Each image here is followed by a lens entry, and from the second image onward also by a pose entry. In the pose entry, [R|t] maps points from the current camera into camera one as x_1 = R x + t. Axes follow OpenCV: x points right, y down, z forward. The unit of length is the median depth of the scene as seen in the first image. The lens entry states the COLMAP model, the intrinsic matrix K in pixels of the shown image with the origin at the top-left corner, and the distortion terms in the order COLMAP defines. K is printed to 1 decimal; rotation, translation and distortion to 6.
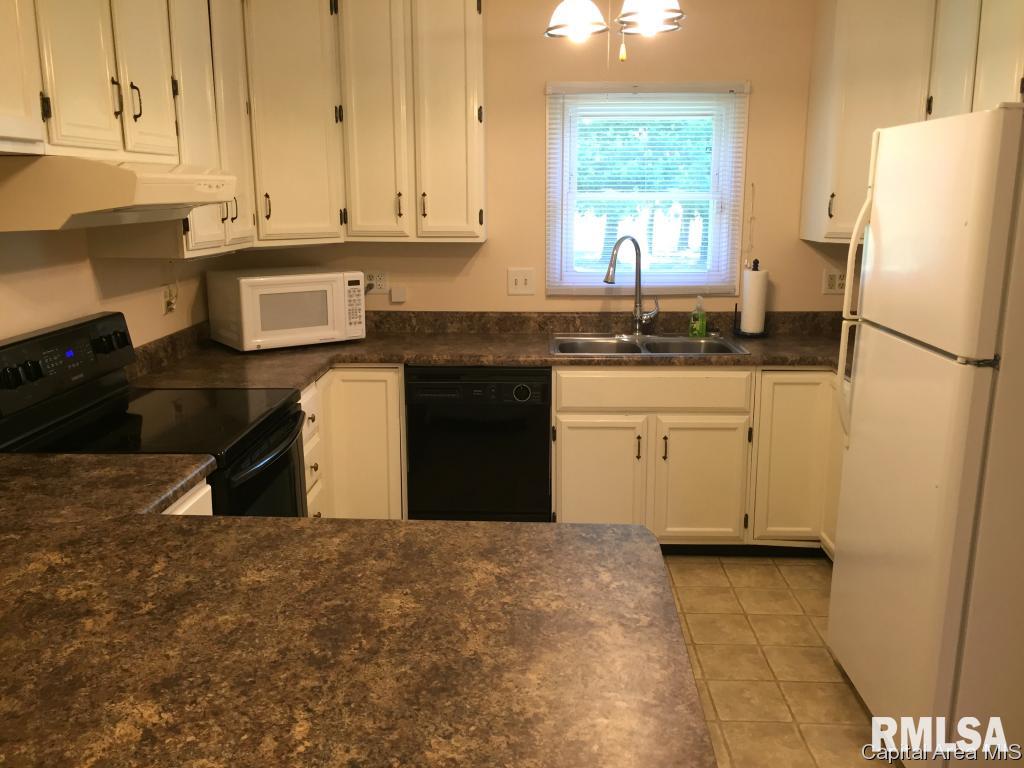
lens RADIAL K [[878.0, 0, 516.1], [0, 878.0, 381.0], [0, 0, 1]] dist [0.093105, -0.108786]
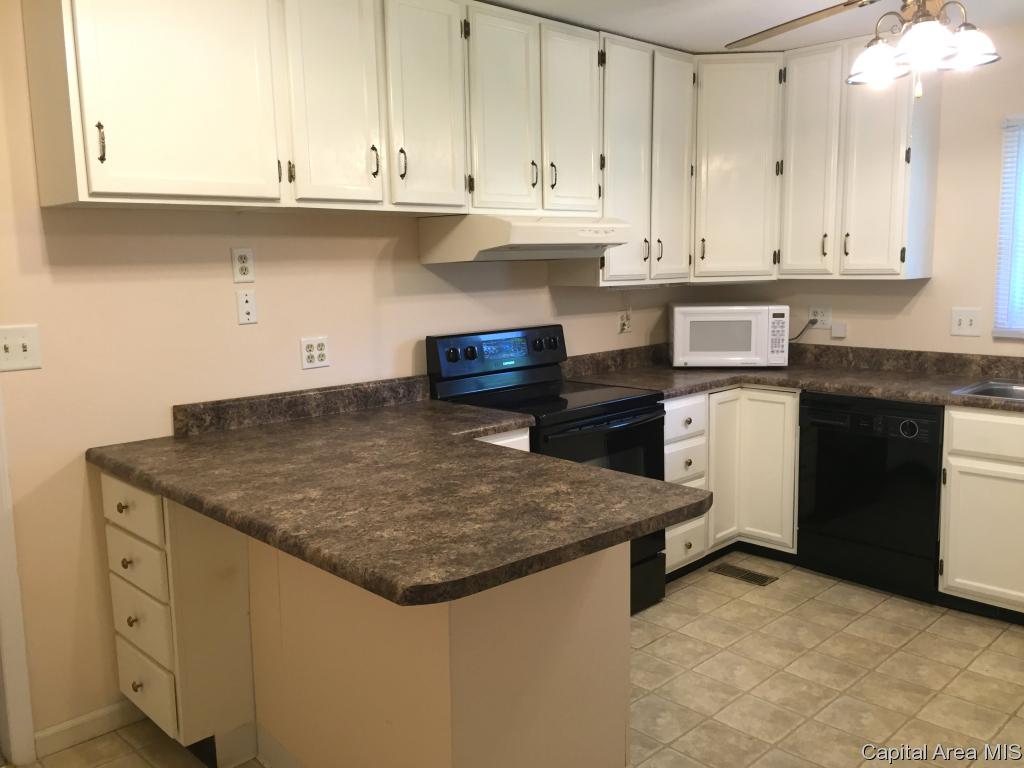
lens RADIAL K [[878.0, 0, 516.1], [0, 878.0, 381.0], [0, 0, 1]] dist [0.093105, -0.108786]
pose [[0.724380, 0.085558, -0.684071, 0.366589], [-0.130192, 0.991392, -0.013869, 0.031305], [0.676996, 0.099107, 0.729284, -0.035671]]
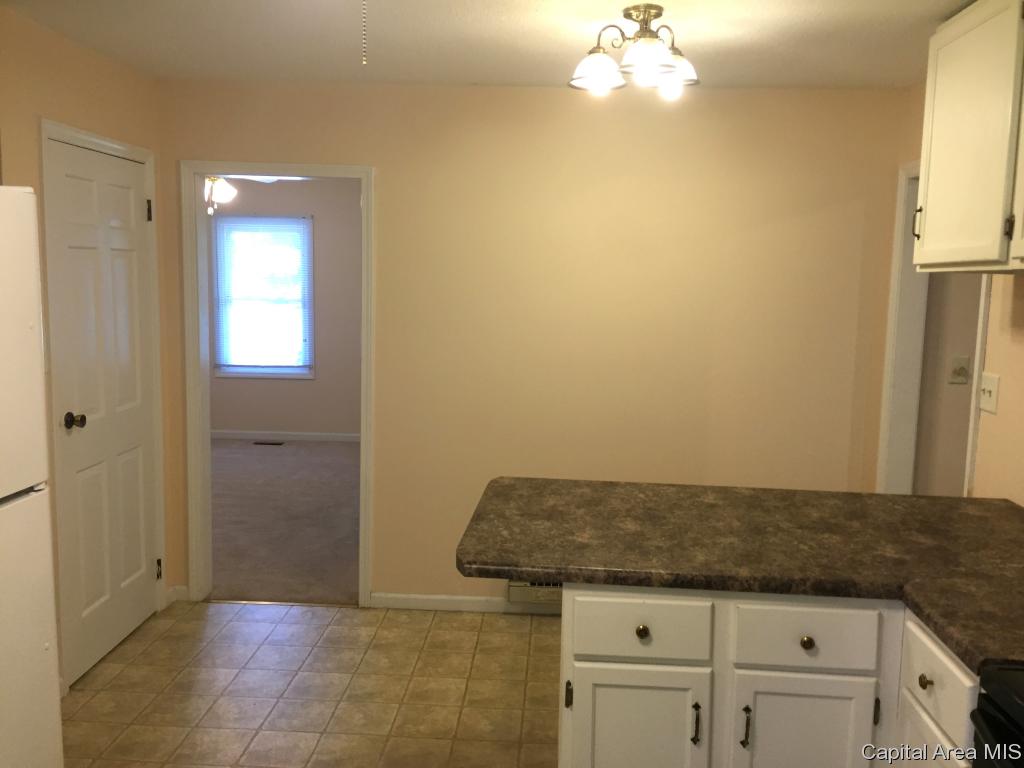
lens RADIAL K [[878.0, 0, 516.1], [0, 878.0, 381.0], [0, 0, 1]] dist [0.093105, -0.108786]
pose [[-0.999468, -0.024738, 0.021235, 0.022897], [-0.016390, 0.944306, 0.328660, -0.229188], [-0.028183, 0.328138, -0.944209, 1.000095]]
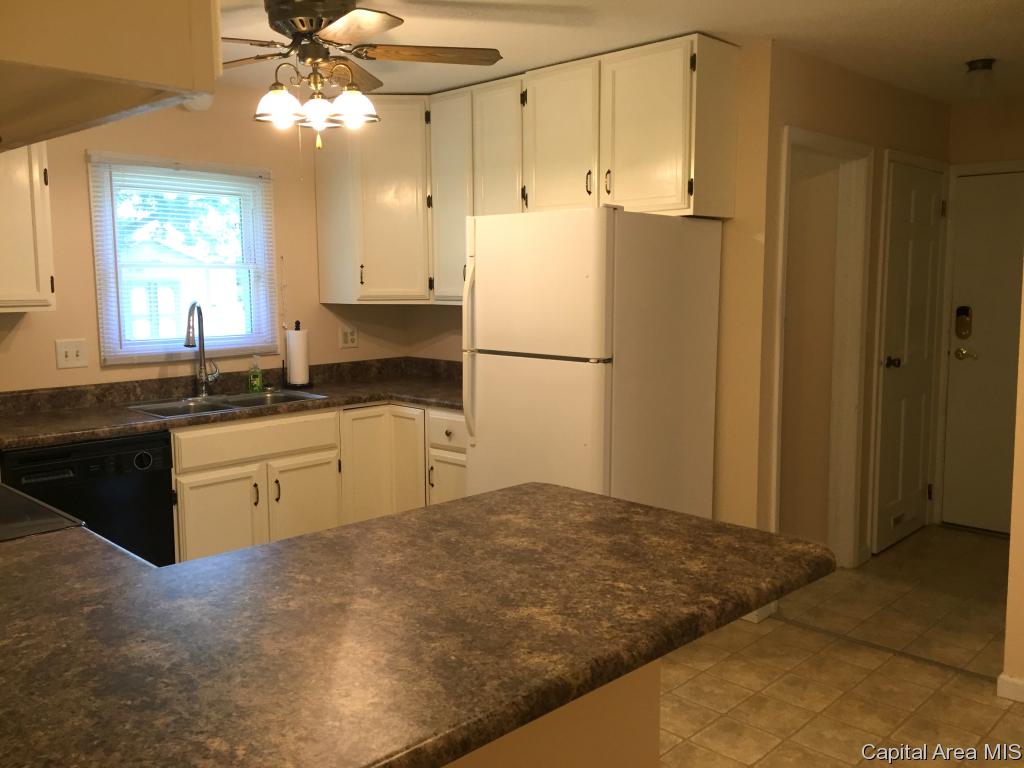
lens RADIAL K [[878.0, 0, 516.1], [0, 878.0, 381.0], [0, 0, 1]] dist [0.093105, -0.108786]
pose [[0.673748, -0.088188, 0.733680, -0.429302], [0.158643, 0.986965, -0.027051, 0.018717], [-0.721731, 0.134618, 0.678957, 0.021099]]
